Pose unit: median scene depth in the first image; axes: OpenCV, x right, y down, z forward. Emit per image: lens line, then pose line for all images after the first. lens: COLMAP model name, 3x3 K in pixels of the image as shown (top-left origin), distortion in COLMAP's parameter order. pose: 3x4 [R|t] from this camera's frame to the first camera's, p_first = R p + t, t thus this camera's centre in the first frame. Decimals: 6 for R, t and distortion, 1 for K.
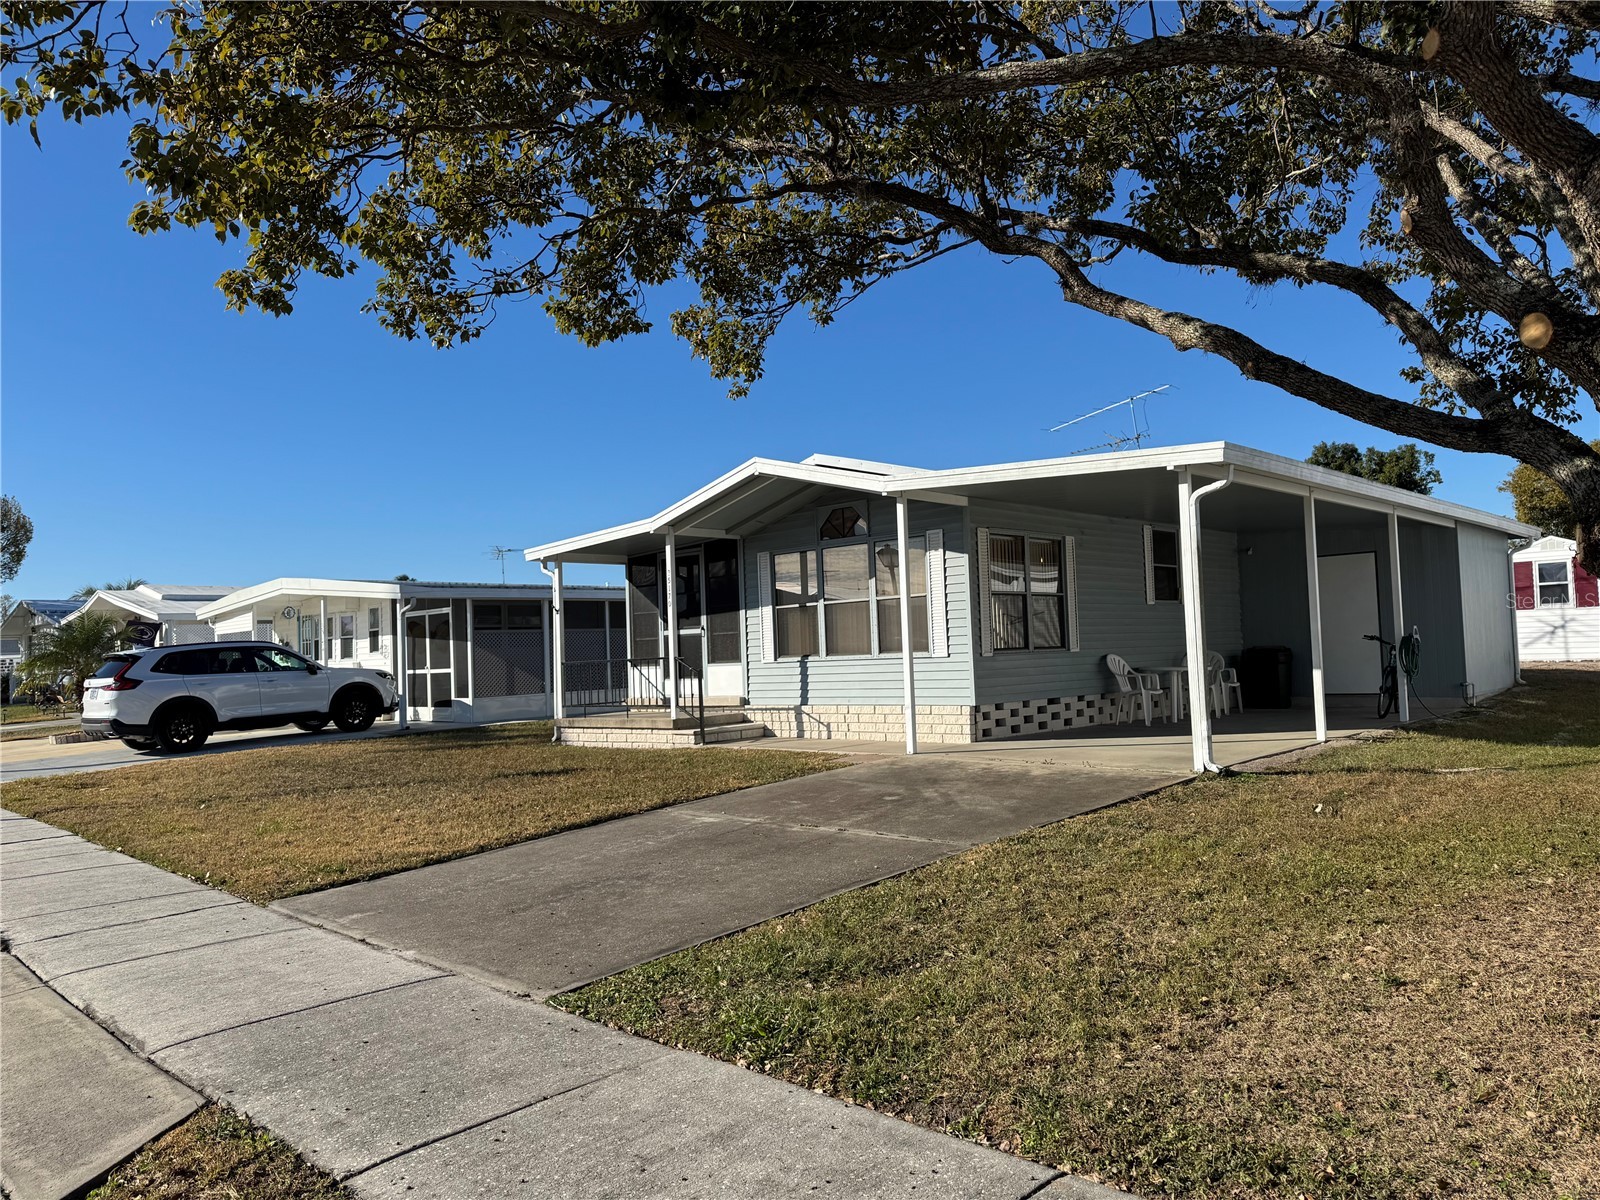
lens RADIAL K [[1089.6, 0, 800.0], [0, 1089.6, 600.0], [0, 0, 1]] dist [0.046376, -0.000350]
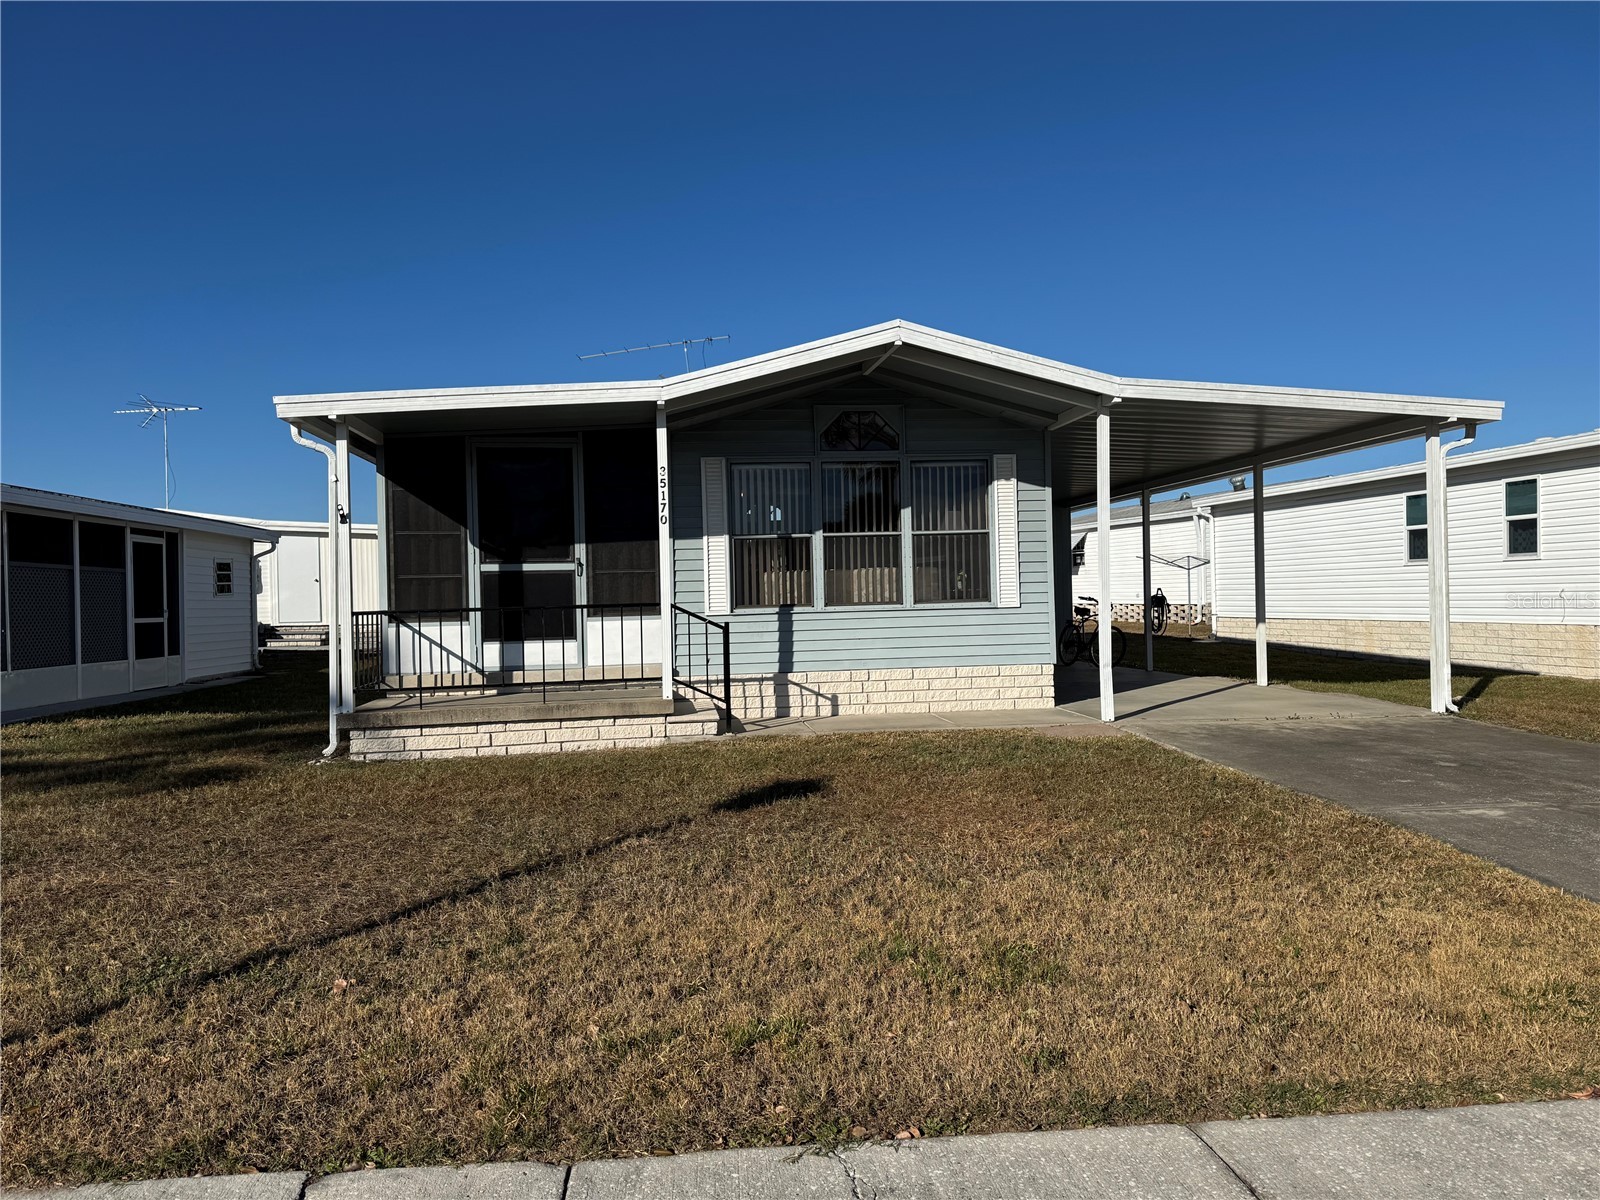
lens RADIAL K [[1089.6, 0, 800.0], [0, 1089.6, 600.0], [0, 0, 1]] dist [0.046376, -0.000350]
pose [[0.644343, 0.023835, 0.764365, -0.544055], [-0.037386, 0.999301, 0.000355, 0.046386], [-0.763822, -0.028805, 0.644783, 0.515017]]
